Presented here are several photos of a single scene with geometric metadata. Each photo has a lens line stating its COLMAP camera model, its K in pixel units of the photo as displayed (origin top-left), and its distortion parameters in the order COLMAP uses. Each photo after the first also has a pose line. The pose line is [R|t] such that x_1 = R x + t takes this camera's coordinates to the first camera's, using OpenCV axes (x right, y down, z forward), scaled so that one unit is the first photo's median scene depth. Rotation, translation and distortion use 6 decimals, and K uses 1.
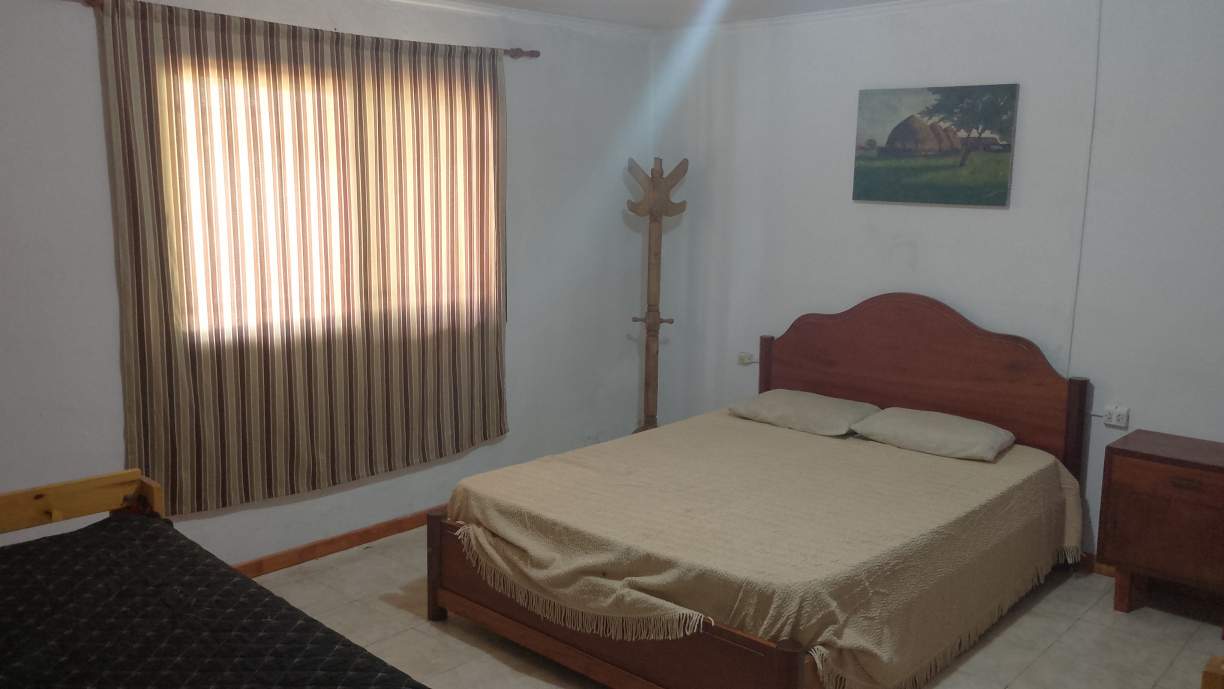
lens RADIAL K [[978.9, 0, 612.1], [0, 978.9, 343.7], [0, 0, 1]] dist [-0.003501, -0.003609]
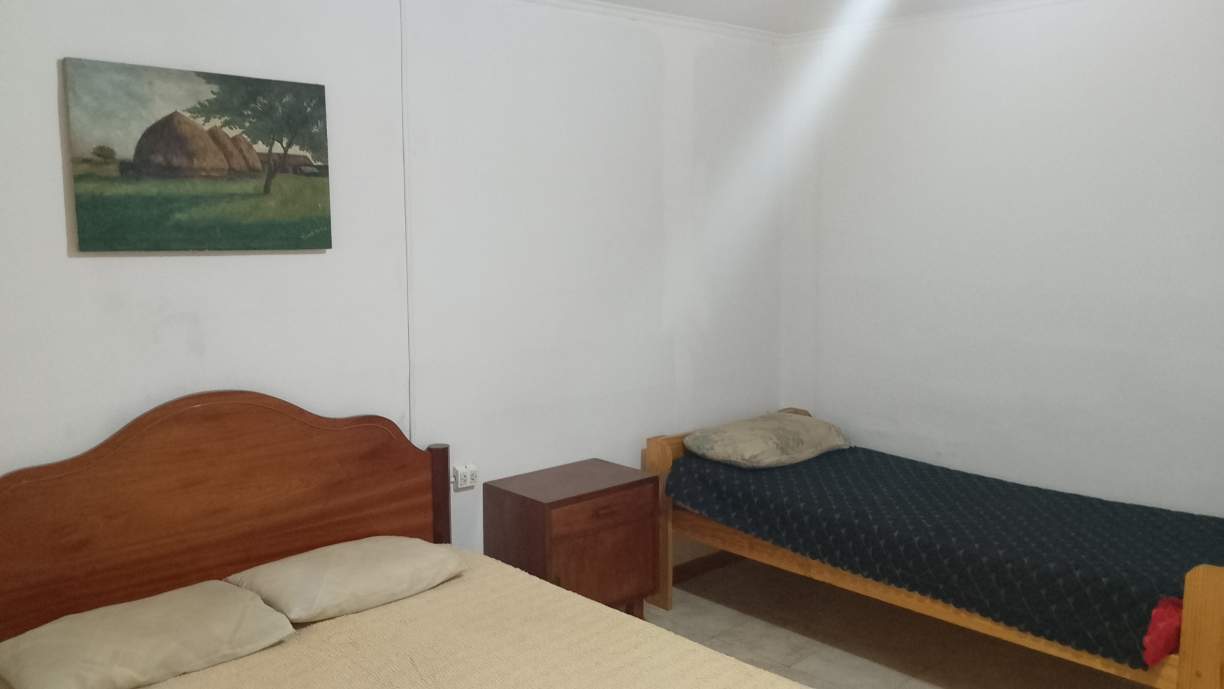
lens RADIAL K [[978.9, 0, 611.7], [0, 978.9, 341.7], [0, 0, 1]] dist [-0.003501, -0.003609]
pose [[0.077298, -0.136115, 0.987673, -0.317348], [0.171038, 0.977761, 0.121363, -0.121301], [-0.982228, 0.159549, 0.098860, 0.705382]]
